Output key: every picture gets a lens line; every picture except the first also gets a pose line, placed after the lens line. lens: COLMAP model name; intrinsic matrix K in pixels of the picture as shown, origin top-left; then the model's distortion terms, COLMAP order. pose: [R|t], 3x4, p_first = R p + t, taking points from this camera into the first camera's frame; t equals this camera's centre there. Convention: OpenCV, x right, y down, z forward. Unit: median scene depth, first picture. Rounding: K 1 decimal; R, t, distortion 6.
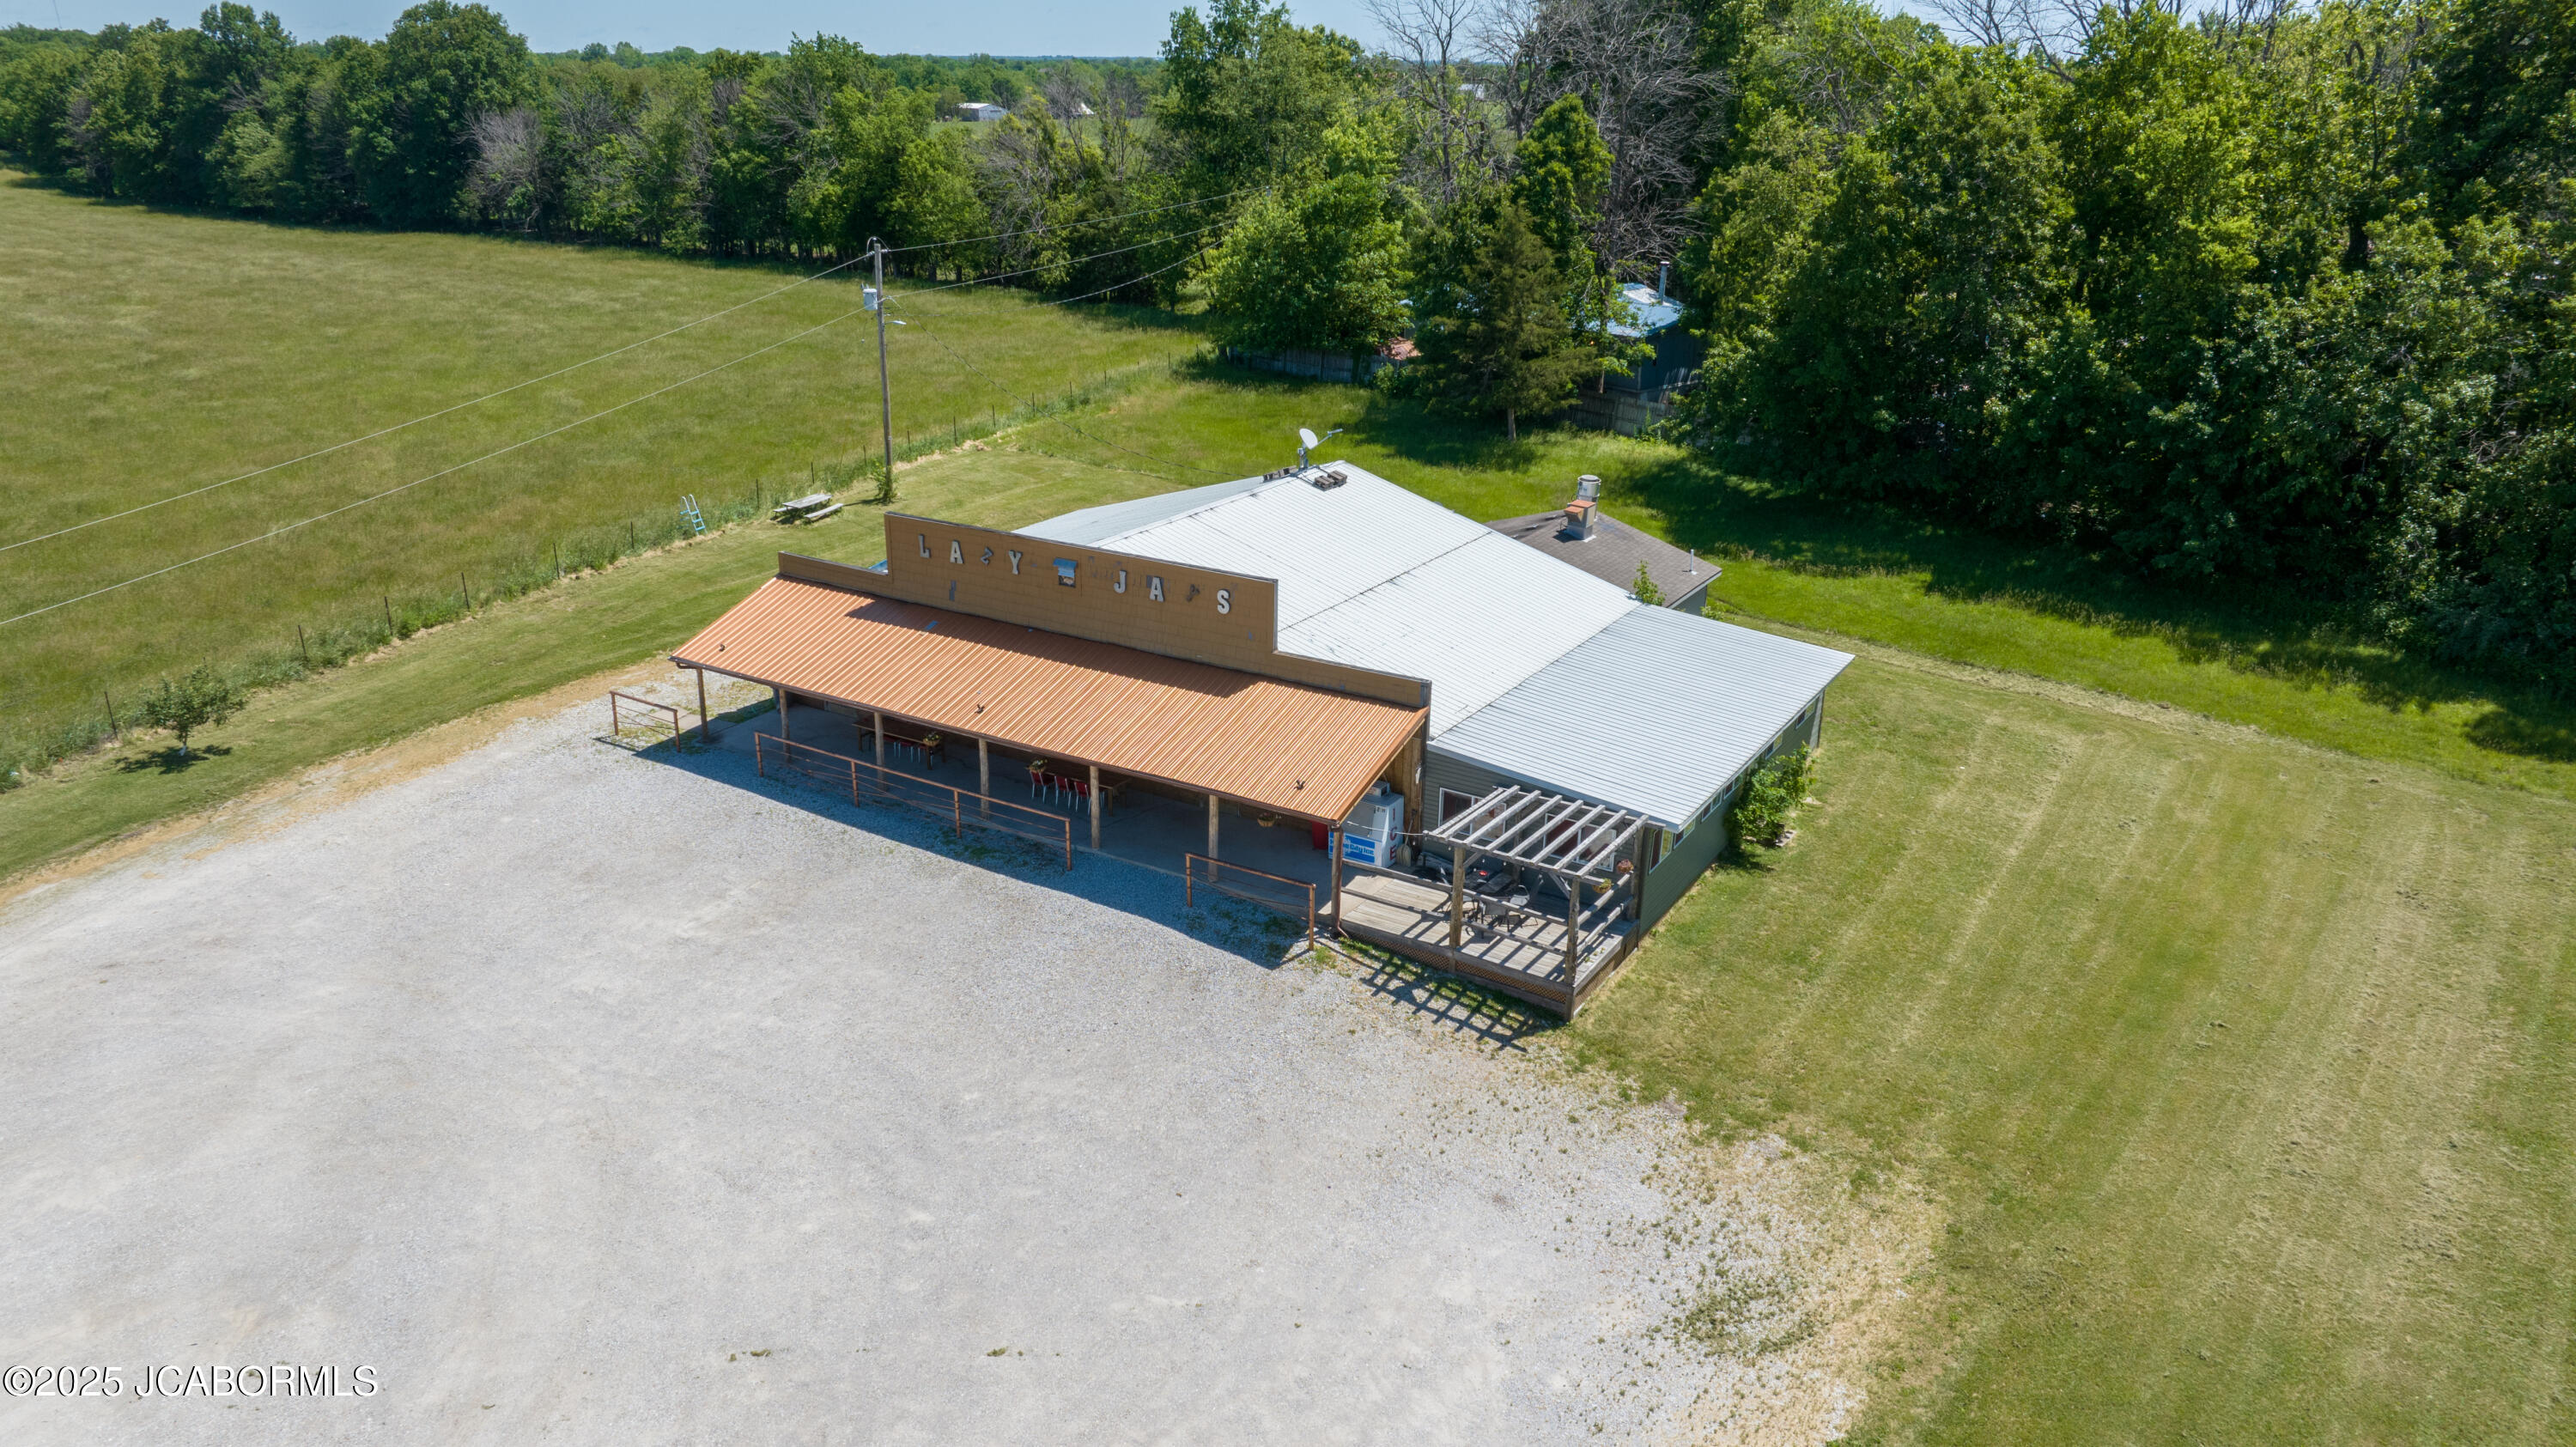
lens RADIAL K [[1823.9, 0, 1302.9], [0, 1823.9, 706.5], [0, 0, 1]] dist [-0.021490, -0.000099]
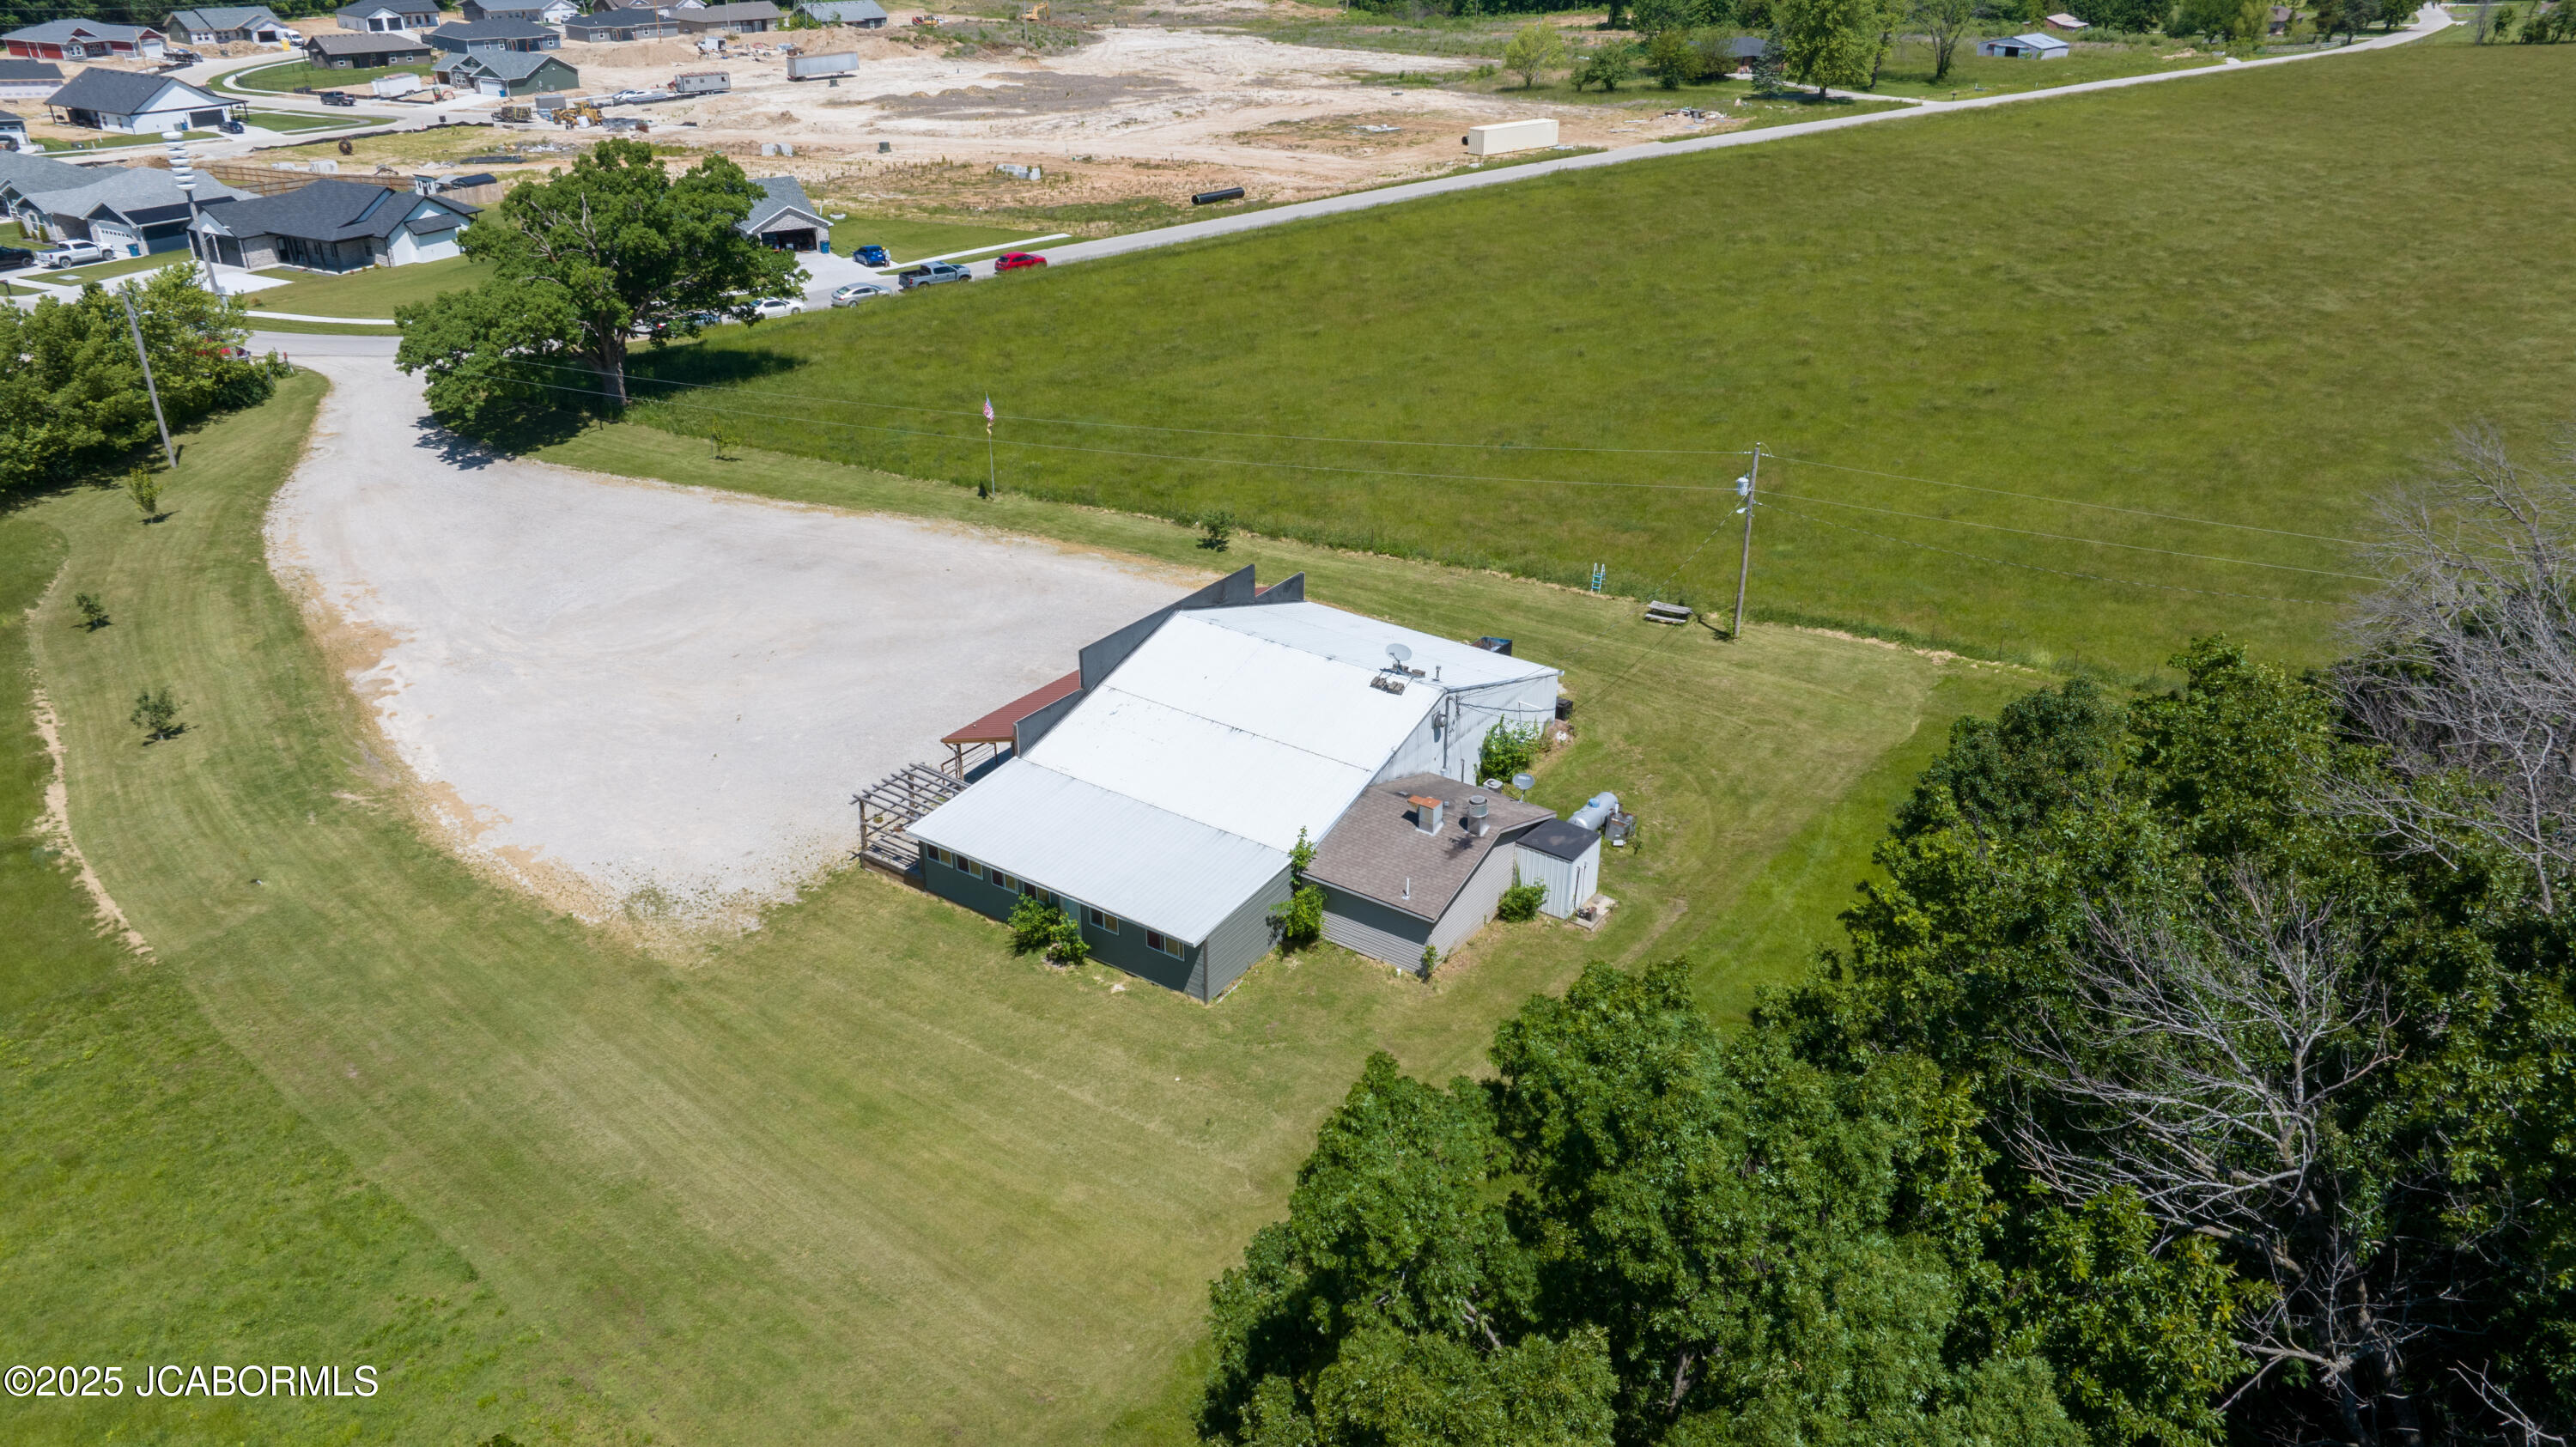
lens RADIAL K [[1842.3, 0, 1288.0], [0, 1842.3, 723.5], [0, 0, 1]] dist [-0.013285, 0.026696]
pose [[-0.062271, 0.426406, -0.902386, 1.589507], [-0.343166, 0.839868, 0.420546, -0.818936], [0.937208, 0.335856, 0.094029, 1.034815]]
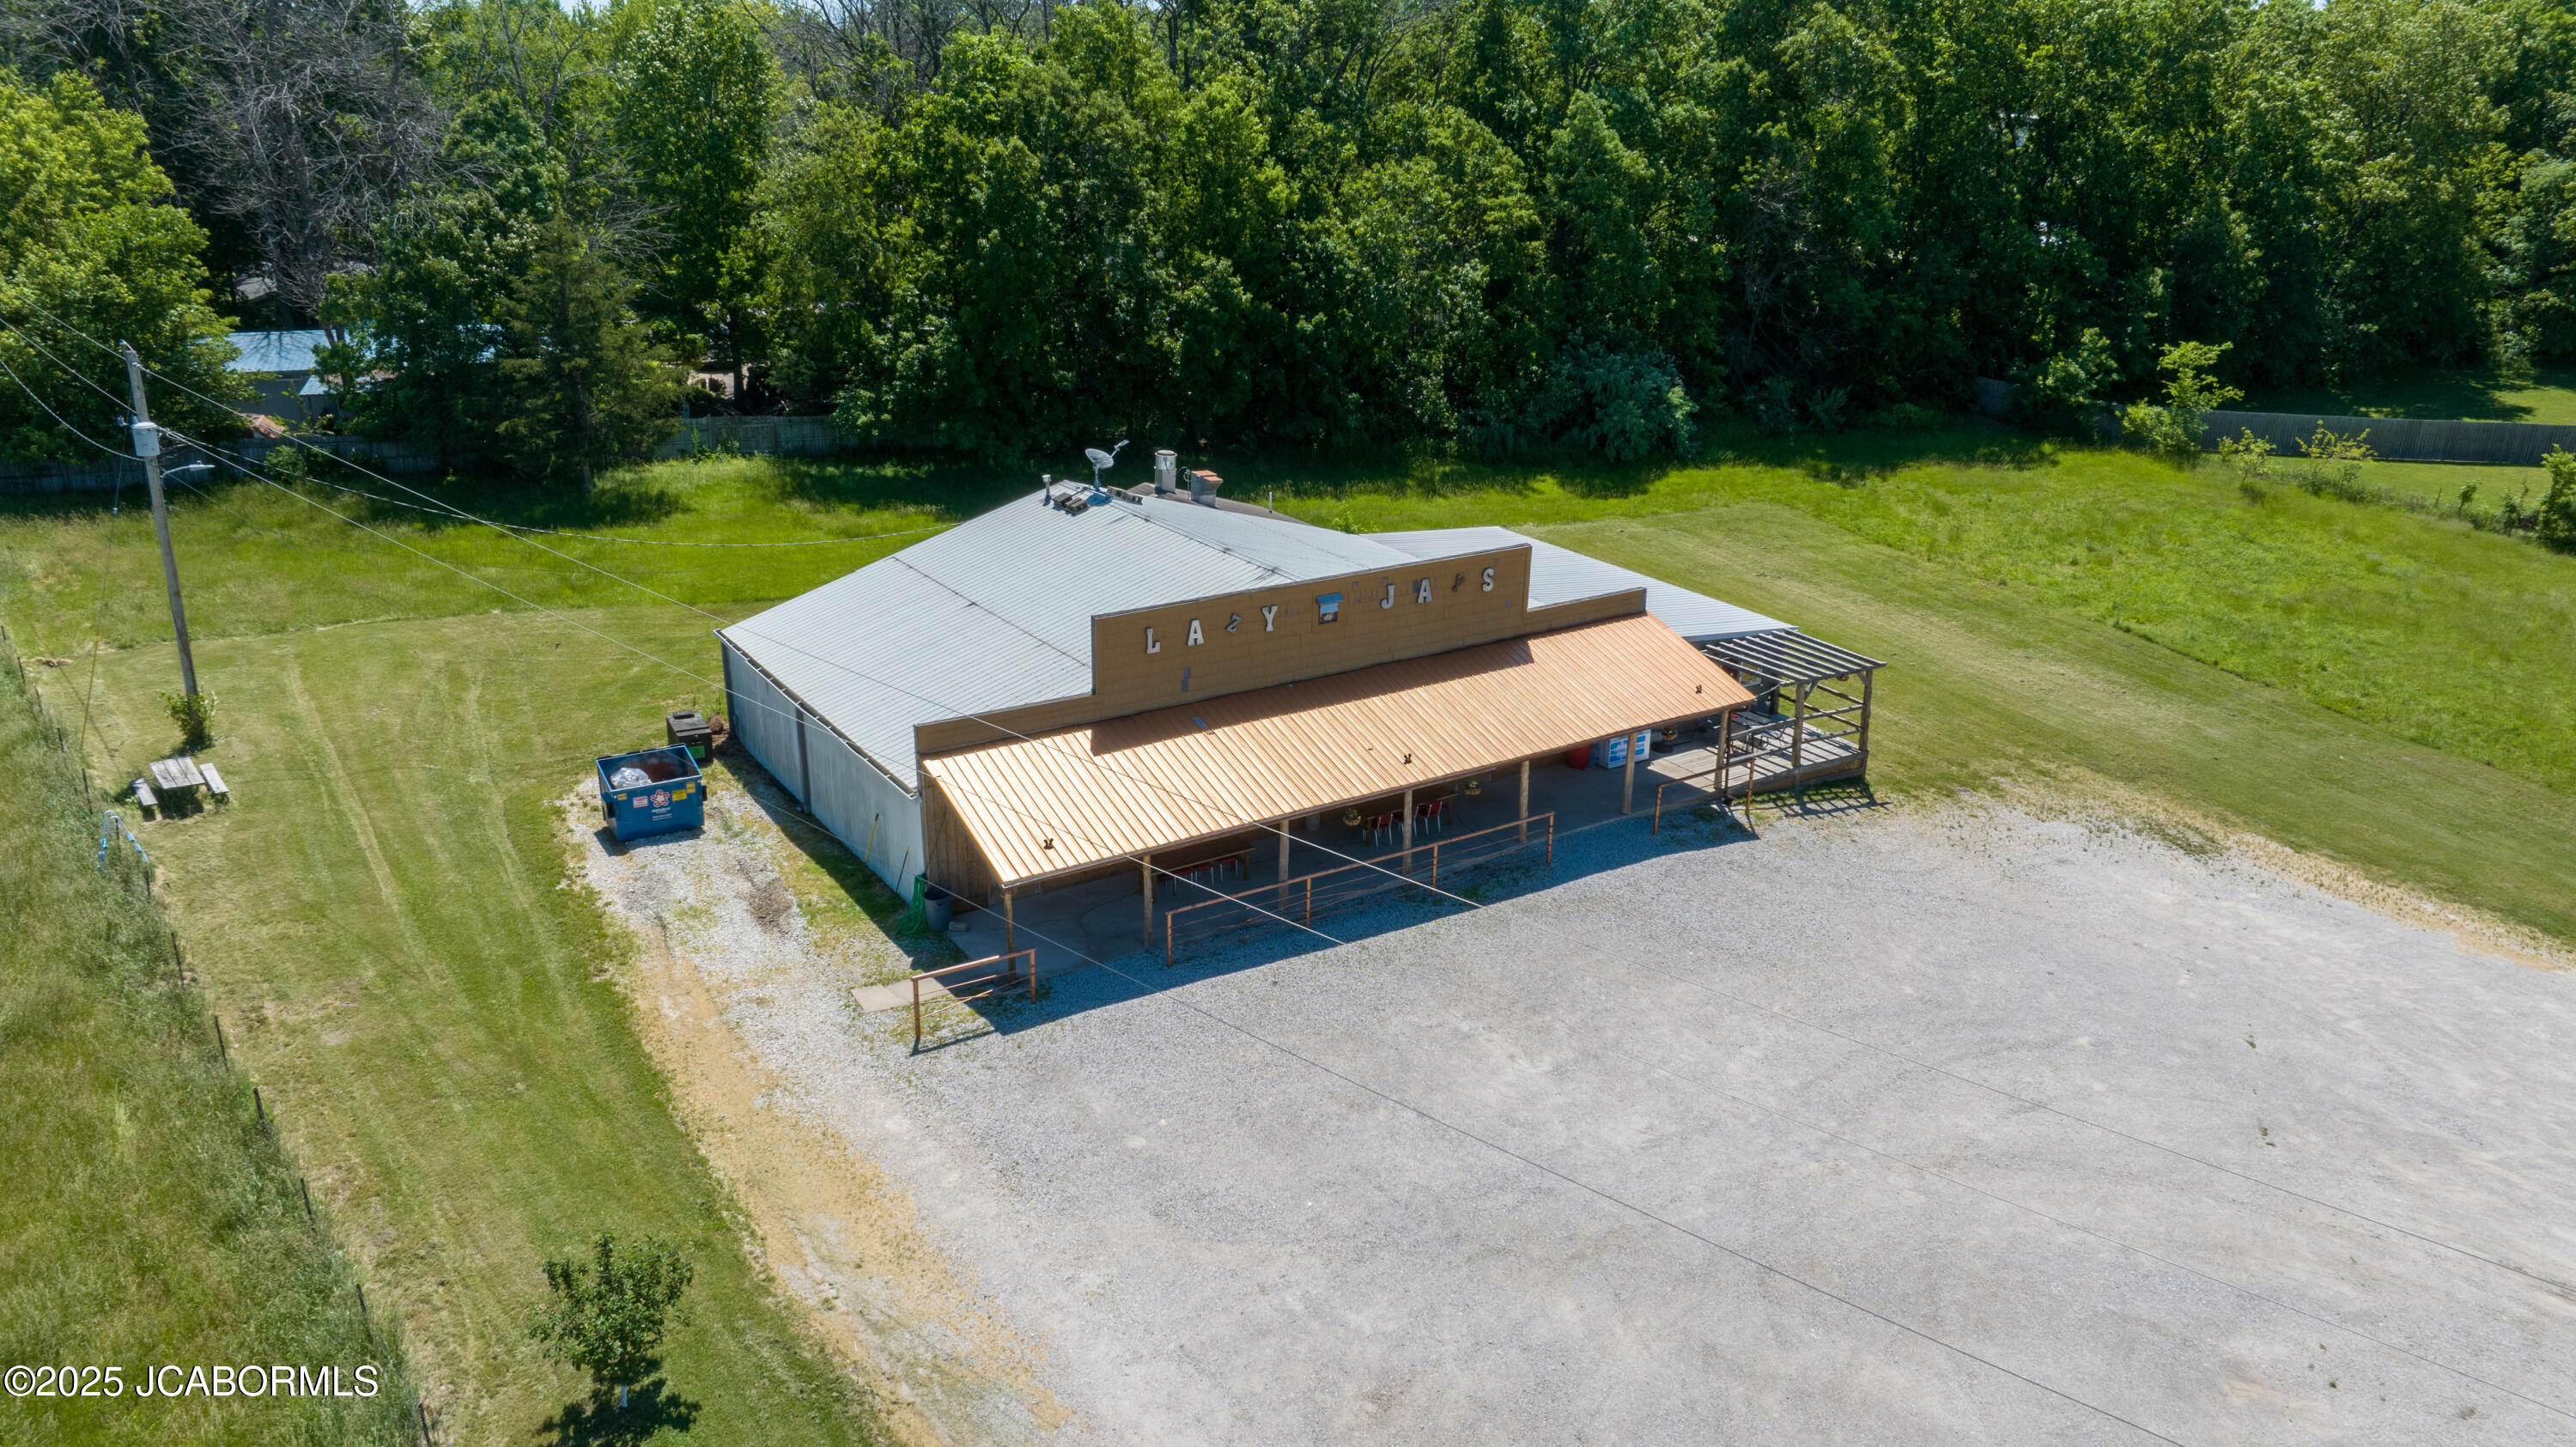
lens RADIAL K [[1823.9, 0, 1302.9], [0, 1823.9, 706.5], [0, 0, 1]] dist [-0.021490, -0.000099]
pose [[0.429143, -0.308071, 0.849075, -1.000667], [0.298228, 0.935646, 0.188750, -0.219162], [-0.852582, 0.172217, 0.493401, 0.593633]]
